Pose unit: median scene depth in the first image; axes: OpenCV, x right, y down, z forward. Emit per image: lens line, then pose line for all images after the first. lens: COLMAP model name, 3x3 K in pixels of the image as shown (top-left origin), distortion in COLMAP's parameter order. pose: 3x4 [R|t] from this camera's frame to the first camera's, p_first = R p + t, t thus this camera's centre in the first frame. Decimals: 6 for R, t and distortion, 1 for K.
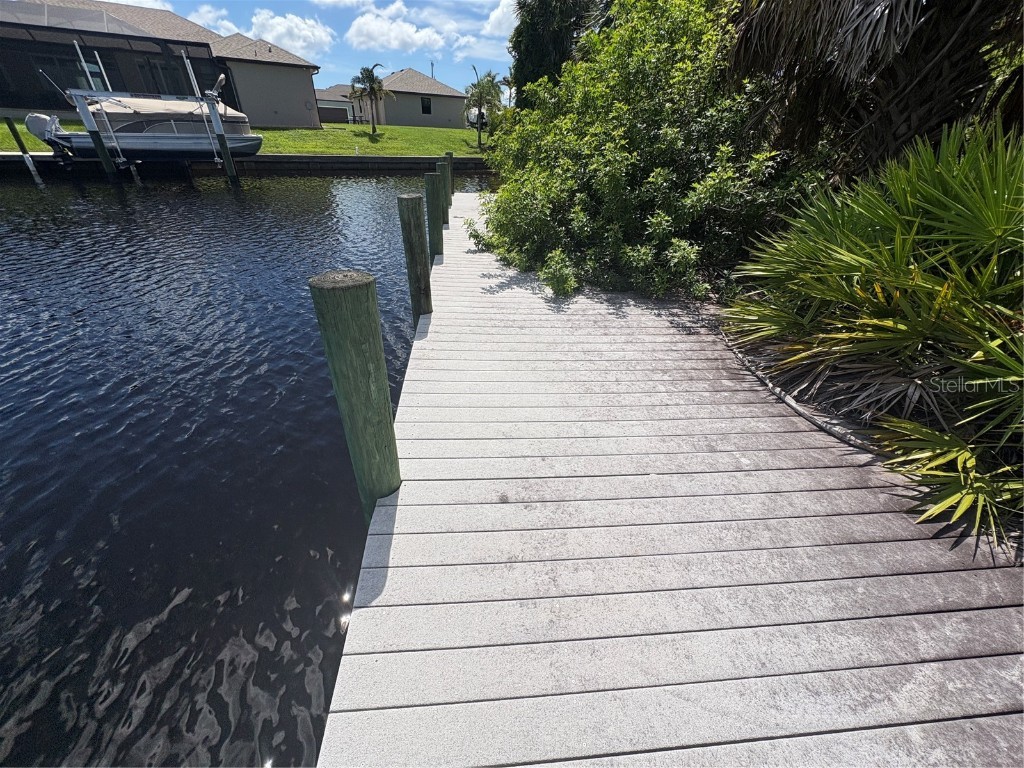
lens RADIAL K [[417.1, 0, 512.0], [0, 417.1, 384.0], [0, 0, 1]] dist [0.000104, -0.000300]
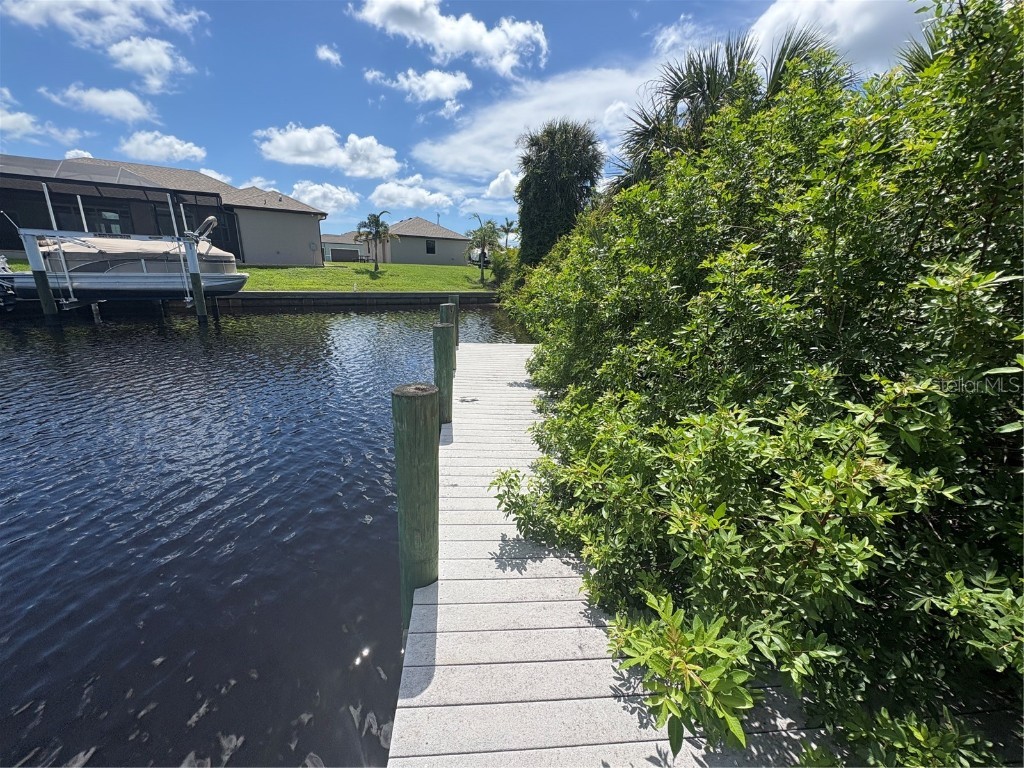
lens RADIAL K [[417.1, 0, 512.0], [0, 417.1, 384.0], [0, 0, 1]] dist [0.000104, -0.000300]
pose [[0.999968, -0.005887, 0.005405, -0.023549], [0.007127, 0.962889, -0.269803, -0.117532], [-0.003617, 0.269833, 0.962900, 0.189674]]
